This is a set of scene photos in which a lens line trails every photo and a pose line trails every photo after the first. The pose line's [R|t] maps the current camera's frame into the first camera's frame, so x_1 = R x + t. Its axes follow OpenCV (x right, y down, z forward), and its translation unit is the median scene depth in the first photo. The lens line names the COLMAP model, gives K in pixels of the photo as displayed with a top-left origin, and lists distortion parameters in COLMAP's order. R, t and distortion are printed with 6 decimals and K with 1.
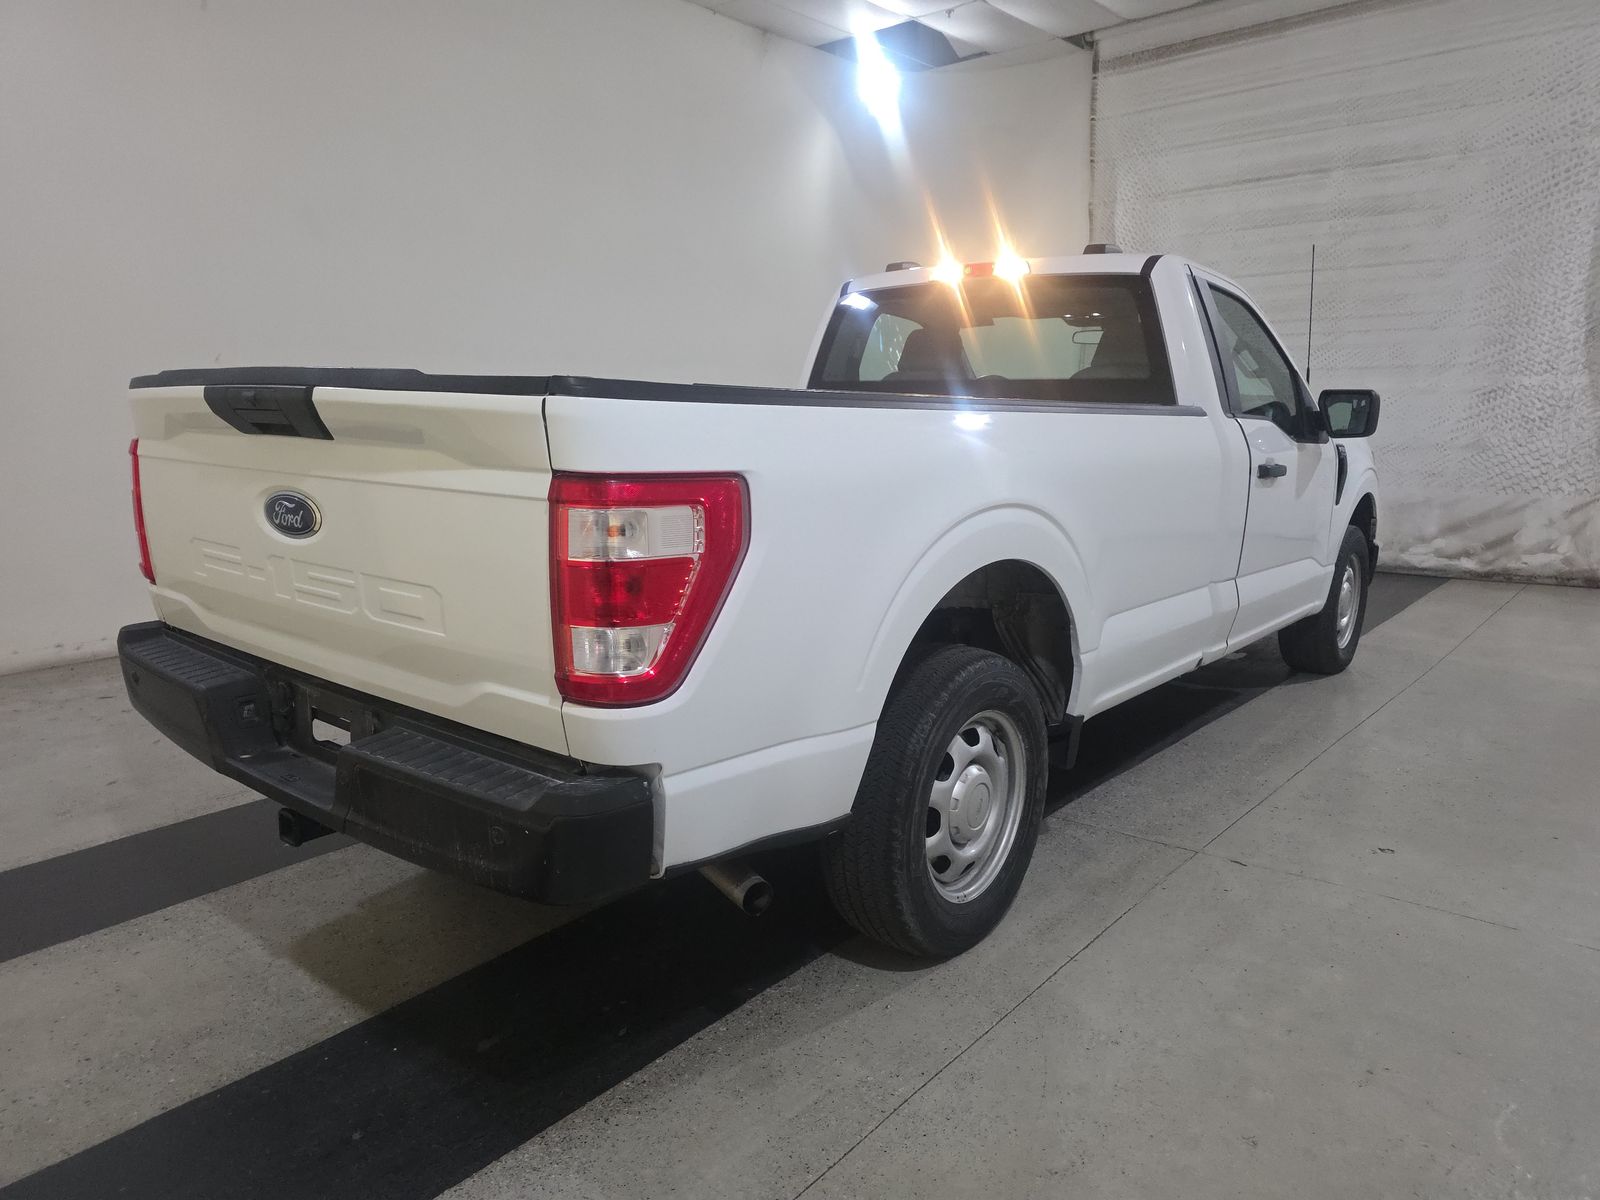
lens RADIAL K [[1097.8, 0, 801.4], [0, 1097.8, 606.7], [0, 0, 1]] dist [0.043316, -0.037794]
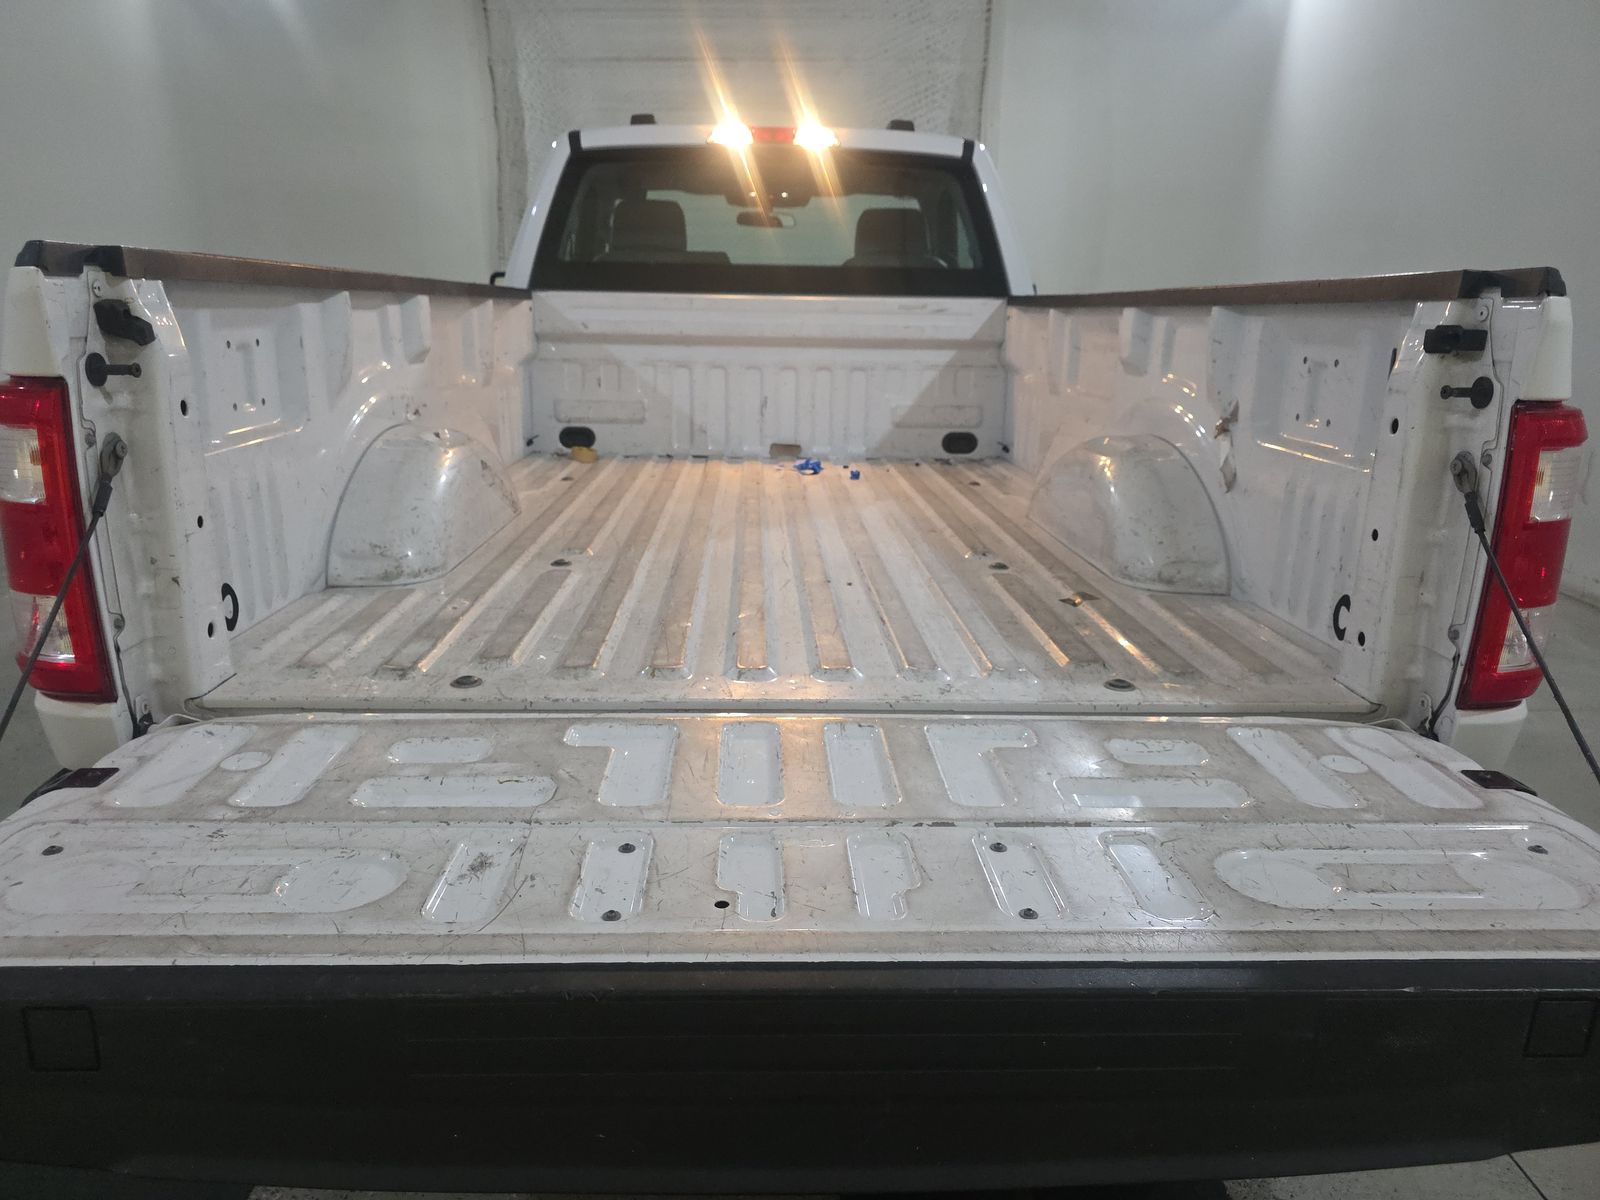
lens RADIAL K [[1097.8, 0, 792.1], [0, 1097.8, 603.5], [0, 0, 1]] dist [0.043316, -0.037794]
pose [[0.745073, -0.178348, 0.642695, -0.463699], [0.114317, 0.983475, 0.140388, -0.064320], [-0.657113, -0.031129, 0.753149, 0.329459]]
